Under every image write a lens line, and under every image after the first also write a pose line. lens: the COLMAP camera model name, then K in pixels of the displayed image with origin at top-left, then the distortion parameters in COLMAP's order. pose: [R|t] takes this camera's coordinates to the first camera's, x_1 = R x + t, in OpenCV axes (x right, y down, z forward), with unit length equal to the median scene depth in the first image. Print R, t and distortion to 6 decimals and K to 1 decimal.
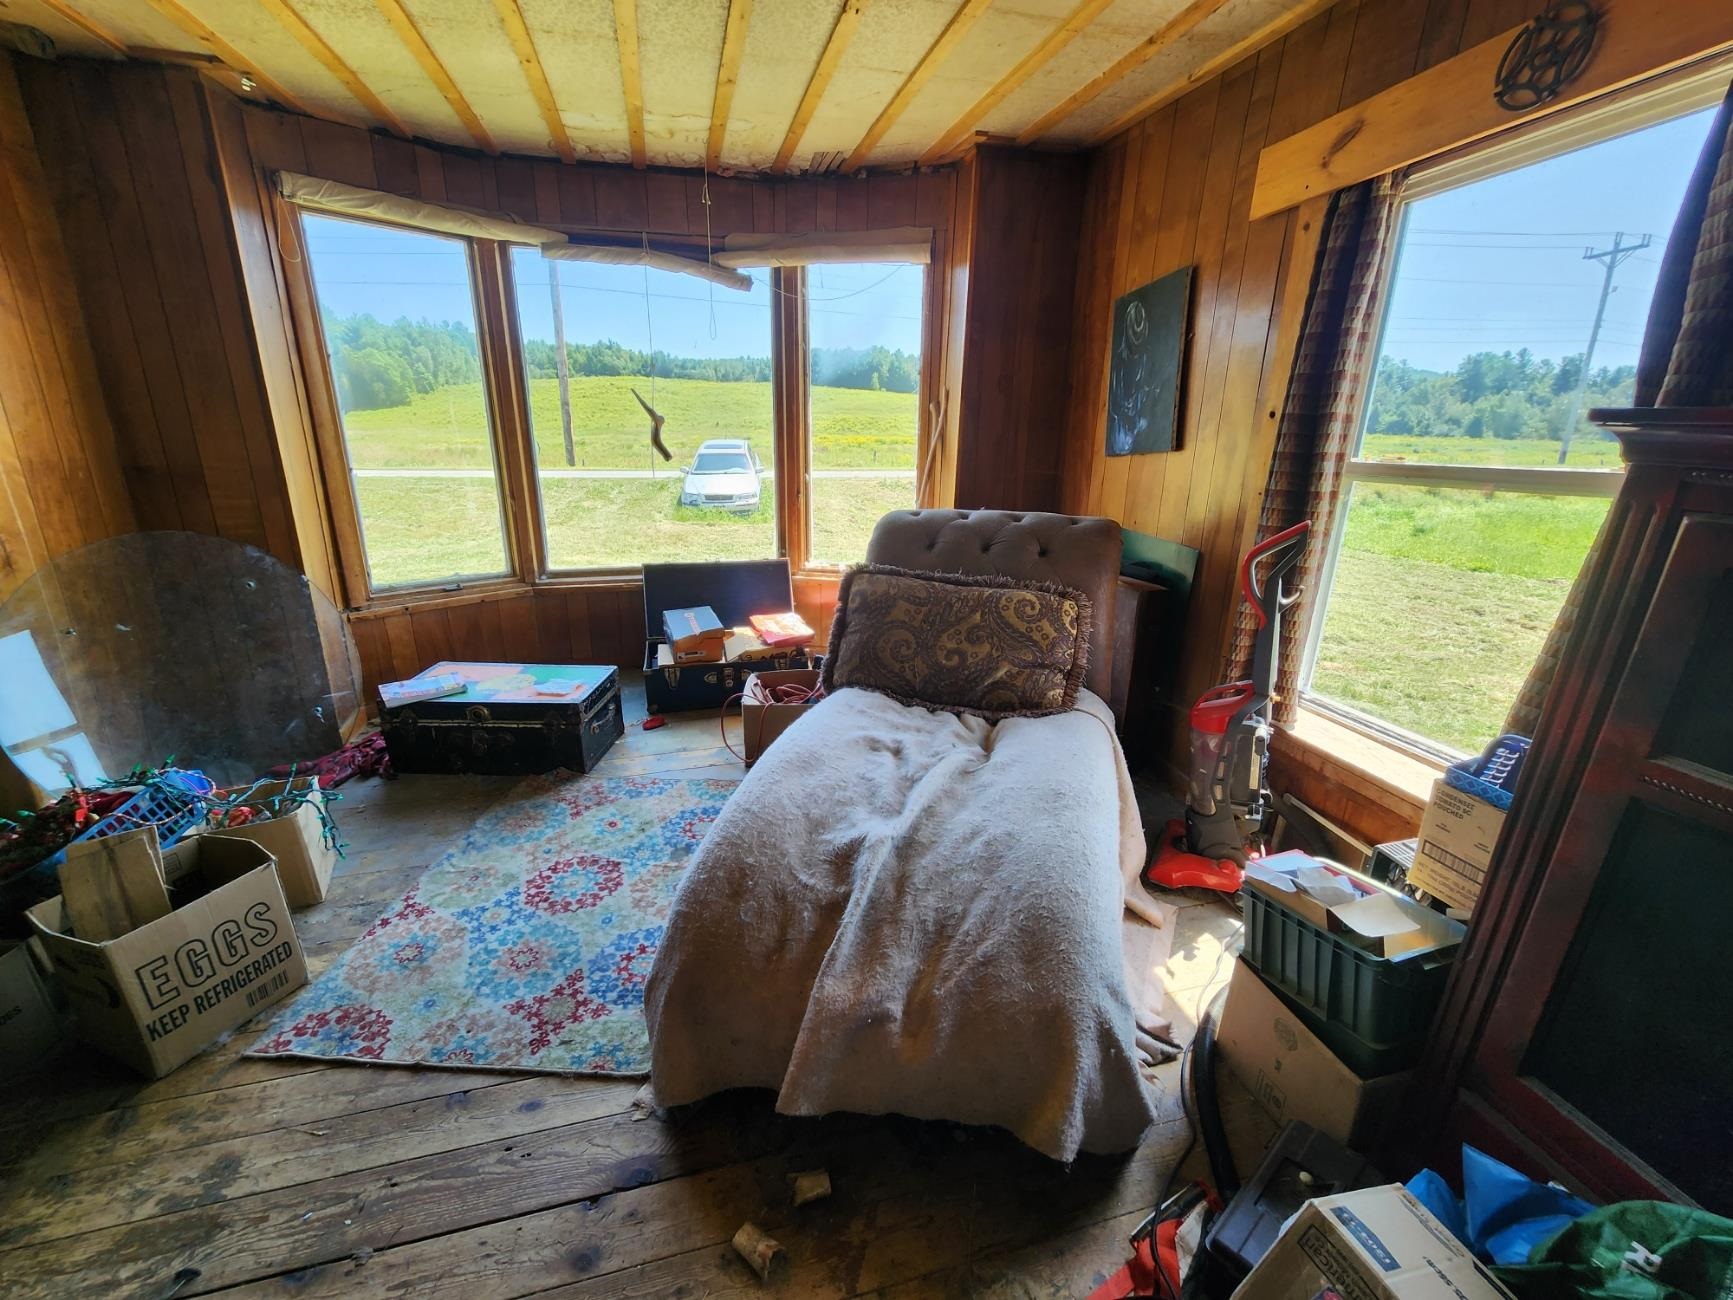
lens RADIAL K [[699.2, 0, 860.1], [0, 699.2, 653.3], [0, 0, 1]] dist [-0.010129, -0.000023]
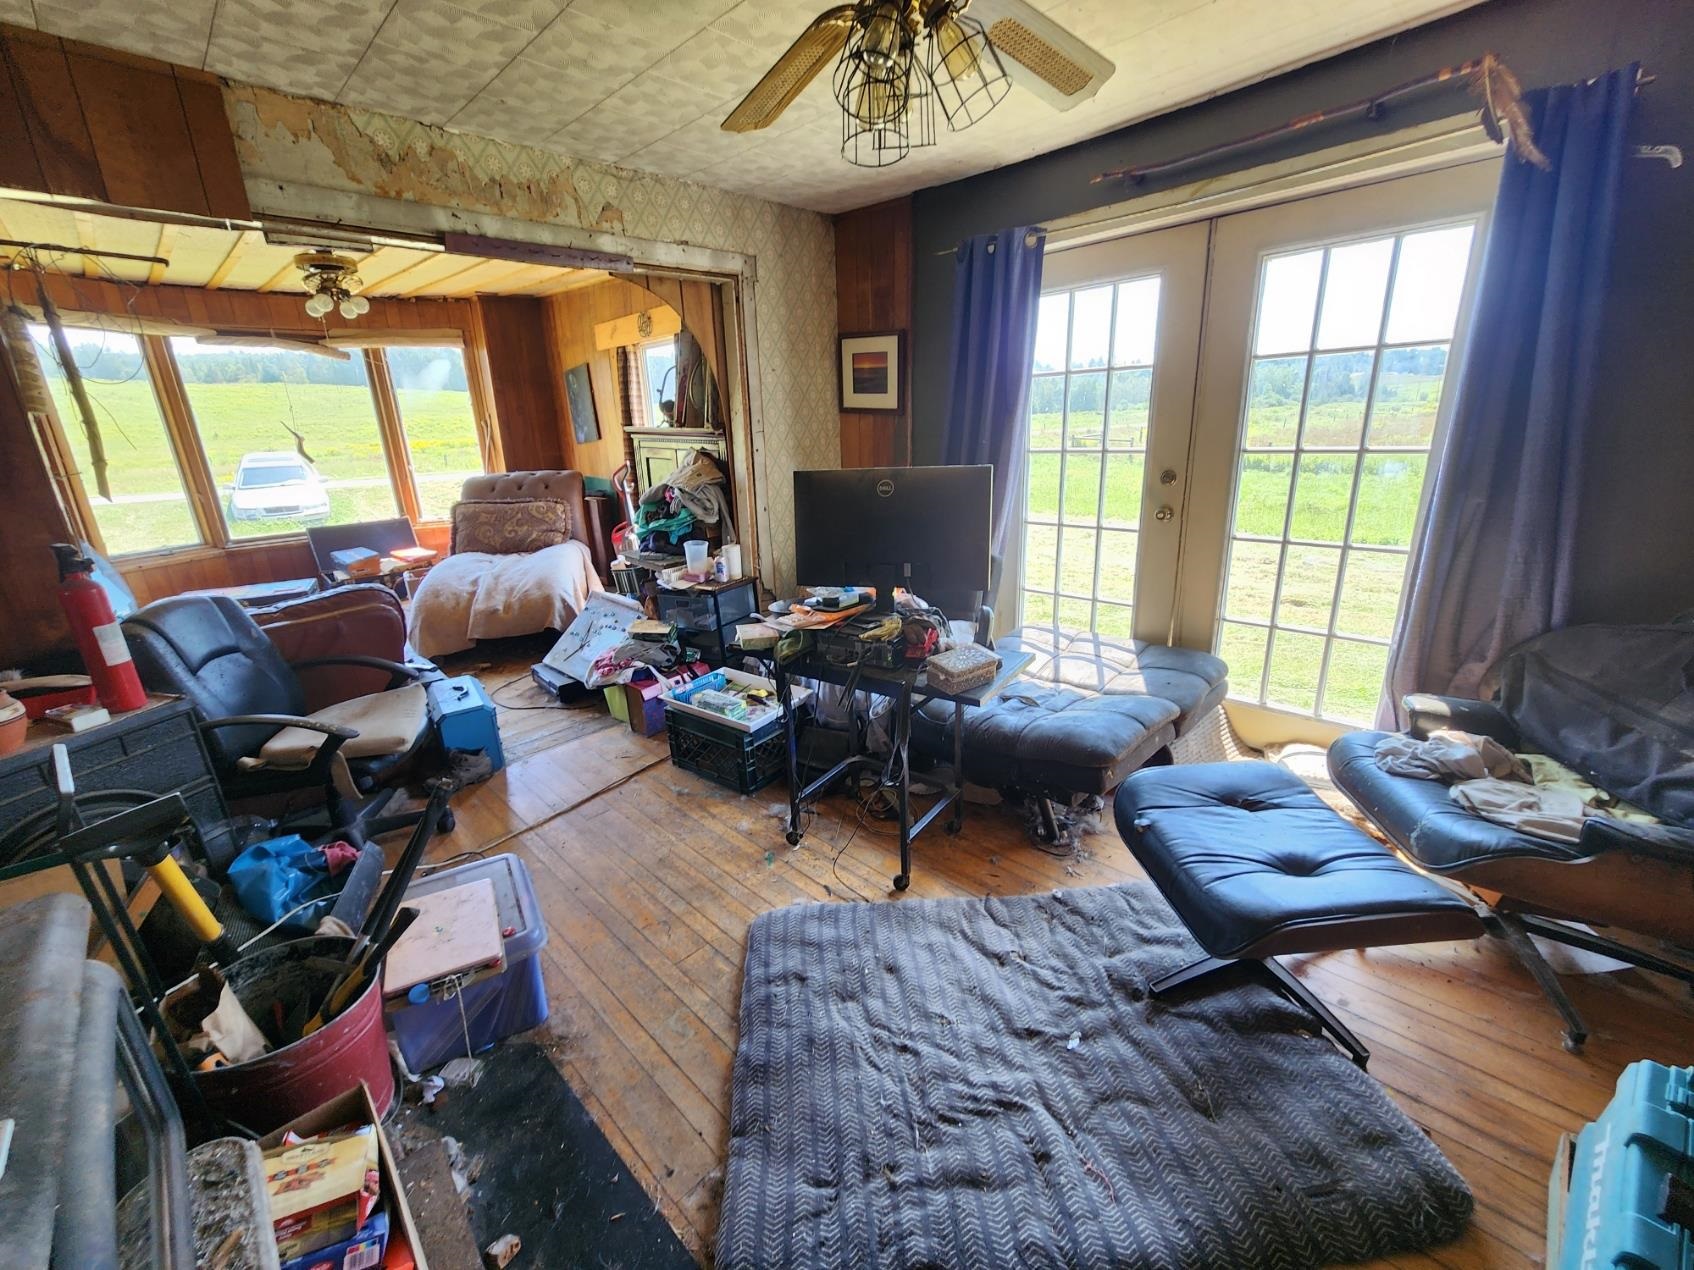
lens RADIAL K [[683.5, 0, 850.0], [0, 683.5, 642.0], [0, 0, 1]] dist [-0.010129, -0.000023]
pose [[0.855065, -0.195473, 0.480265, -0.047630], [0.194746, 0.979478, 0.051932, 0.335430], [-0.480560, 0.049125, 0.875585, -1.100210]]
